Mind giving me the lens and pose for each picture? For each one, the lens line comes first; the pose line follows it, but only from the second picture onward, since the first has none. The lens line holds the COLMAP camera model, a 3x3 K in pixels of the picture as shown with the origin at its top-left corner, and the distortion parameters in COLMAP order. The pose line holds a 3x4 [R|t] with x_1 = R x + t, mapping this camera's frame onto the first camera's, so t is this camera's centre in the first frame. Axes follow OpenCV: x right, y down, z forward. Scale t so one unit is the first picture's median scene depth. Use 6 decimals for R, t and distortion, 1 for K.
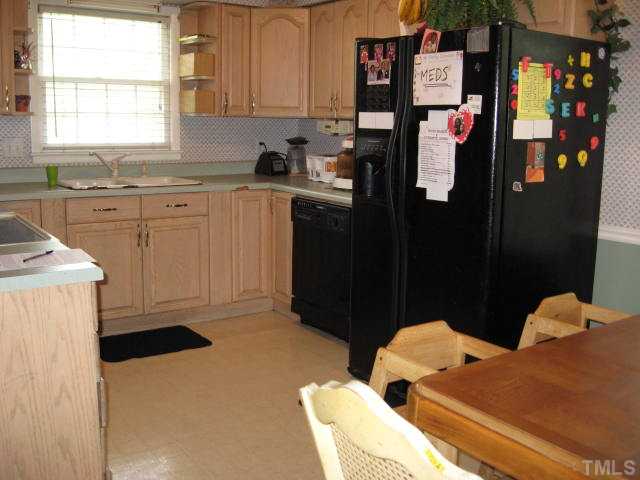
lens RADIAL K [[679.2, 0, 320.0], [0, 679.2, 240.0], [0, 0, 1]] dist [-0.119248, 0.034072]
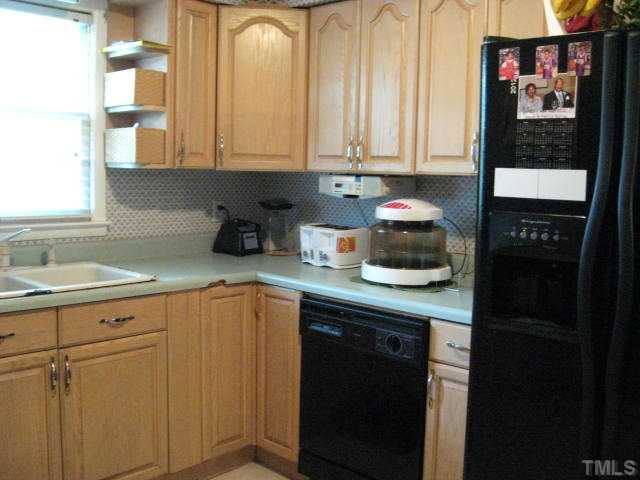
lens RADIAL K [[679.2, 0, 320.0], [0, 679.2, 240.0], [0, 0, 1]] dist [-0.119248, 0.034072]
pose [[0.980183, -0.017169, 0.197349, -0.145398], [0.030570, 0.997413, -0.065063, -0.073202], [-0.195722, 0.069807, 0.978172, 0.366240]]
